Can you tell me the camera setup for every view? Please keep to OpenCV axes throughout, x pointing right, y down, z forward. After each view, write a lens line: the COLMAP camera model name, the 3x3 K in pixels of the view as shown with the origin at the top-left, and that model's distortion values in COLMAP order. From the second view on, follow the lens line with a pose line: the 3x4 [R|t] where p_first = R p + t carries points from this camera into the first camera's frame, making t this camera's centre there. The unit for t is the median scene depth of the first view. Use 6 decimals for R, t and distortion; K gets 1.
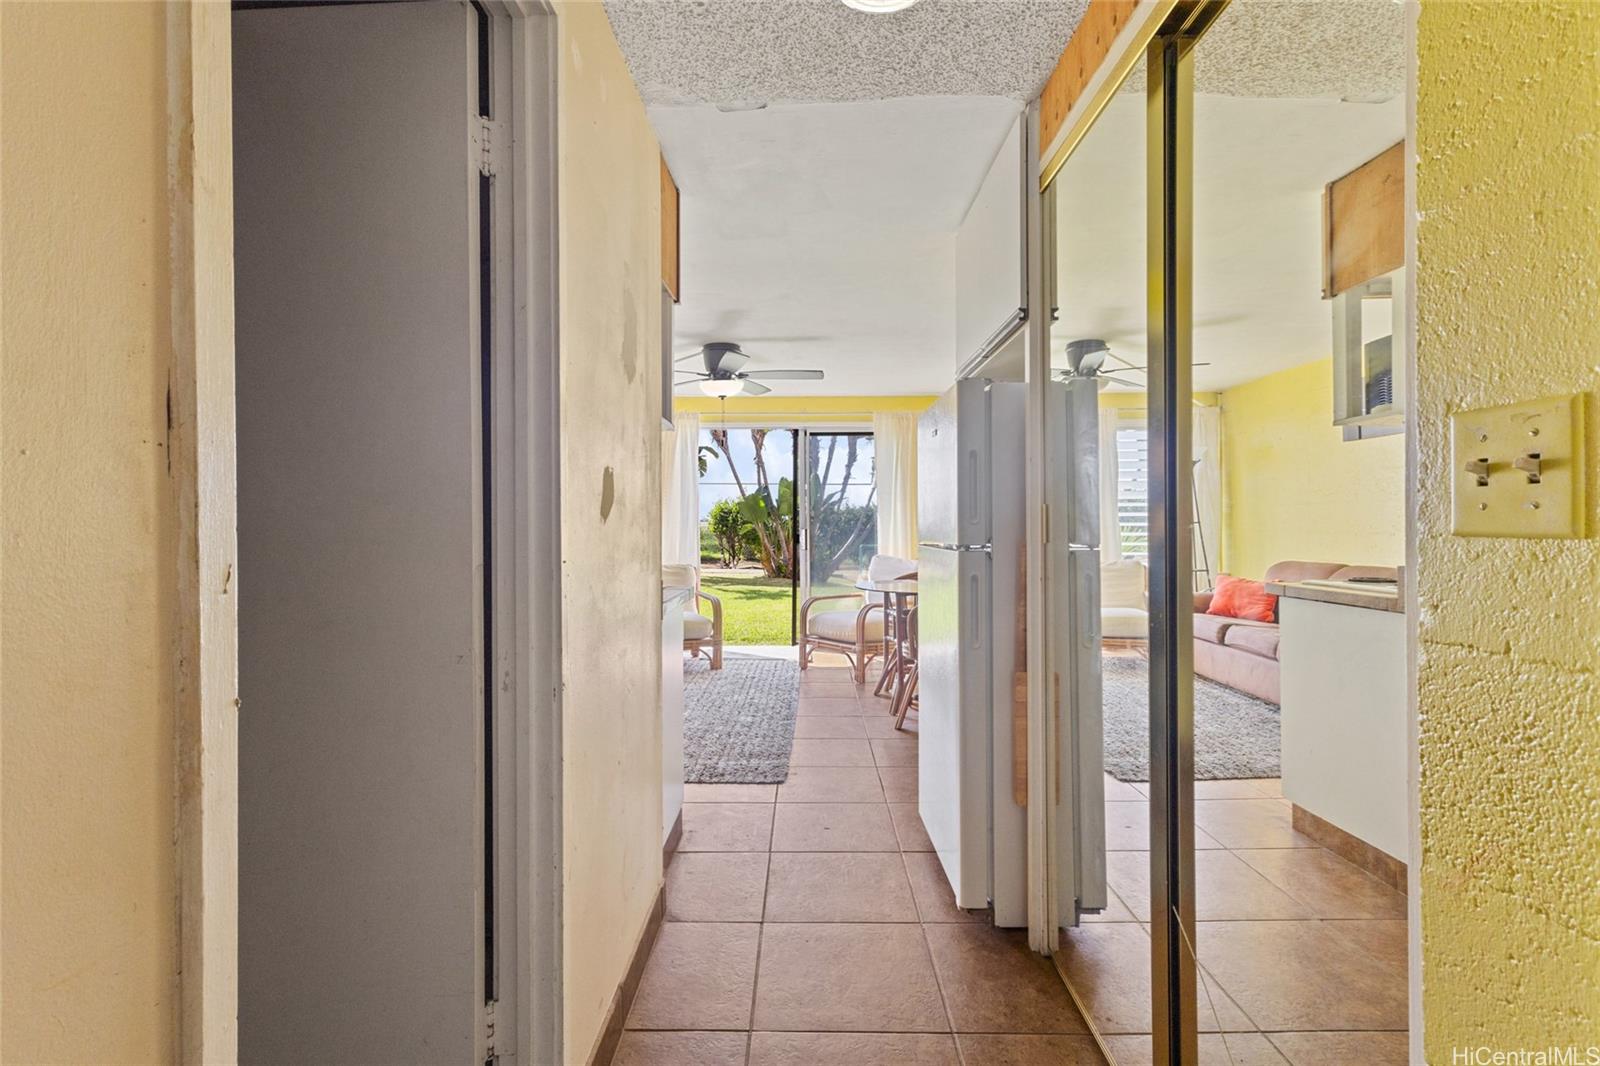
lens RADIAL K [[762.3, 0, 806.8], [0, 762.3, 523.5], [0, 0, 1]] dist [0.004915, 0.000815]
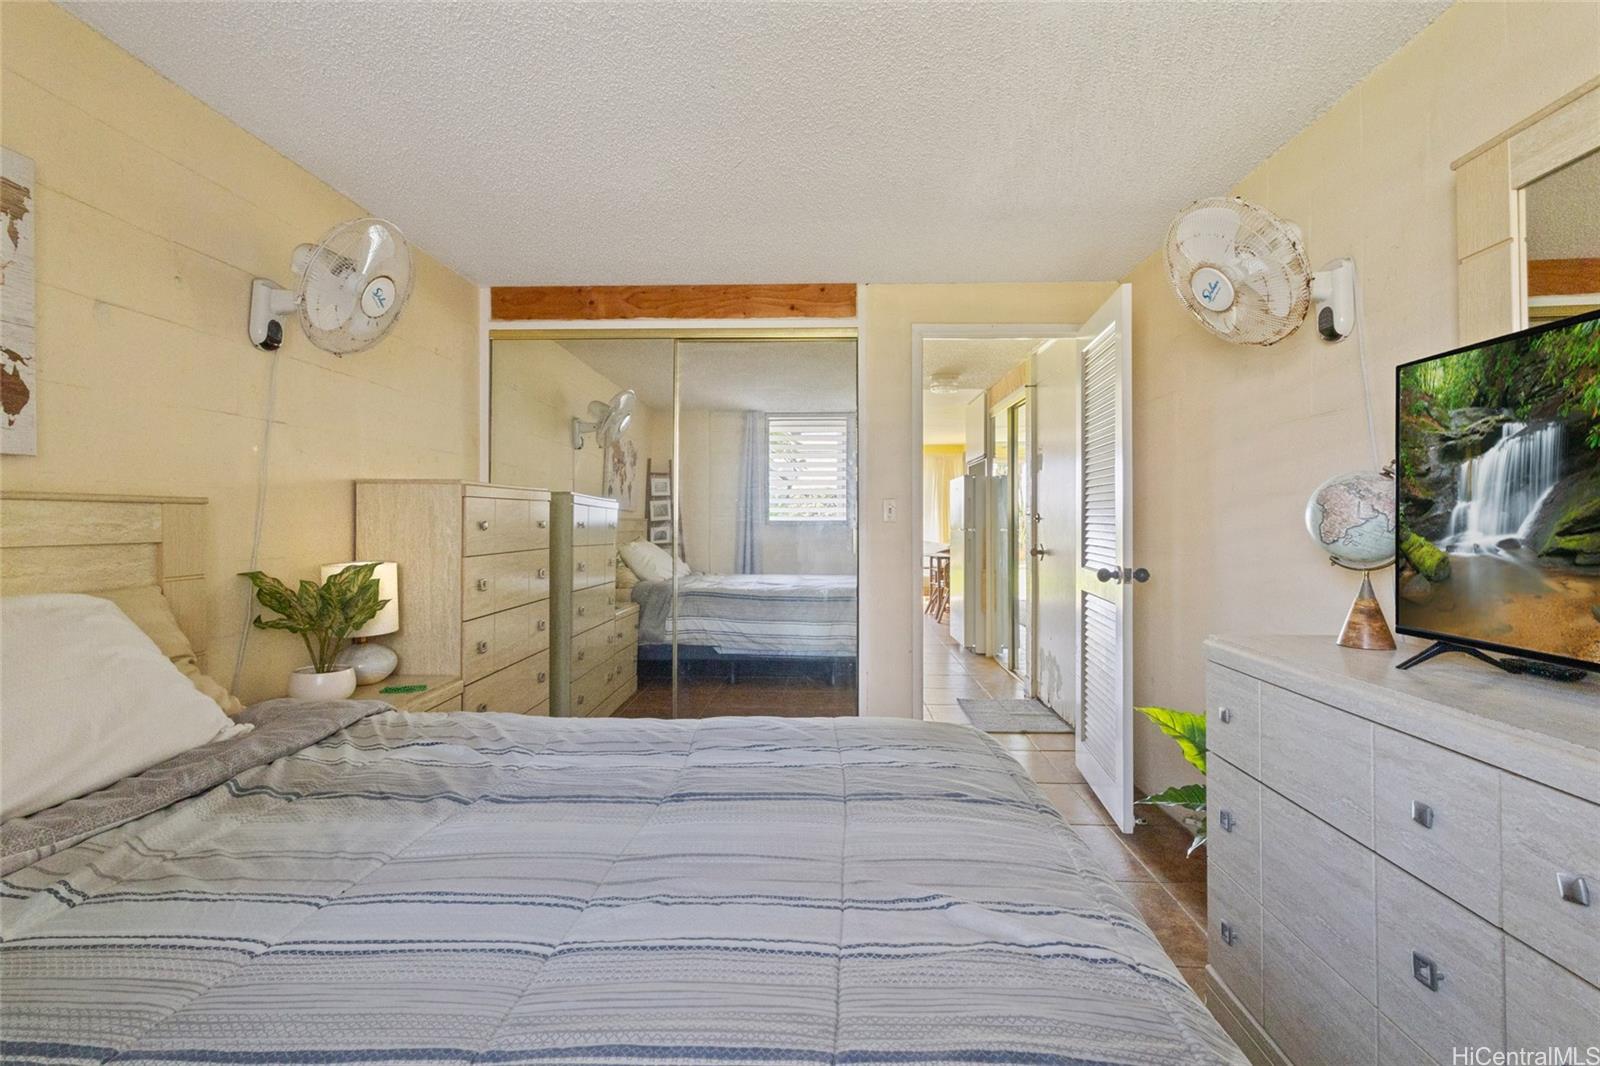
lens RADIAL K [[762.3, 0, 806.8], [0, 762.3, 523.5], [0, 0, 1]] dist [0.004915, 0.000815]
pose [[0.999524, 0.004162, -0.030584, -0.277707], [-0.004187, 0.999991, -0.000757, 0.009813], [0.030581, 0.000885, 0.999532, -1.696980]]
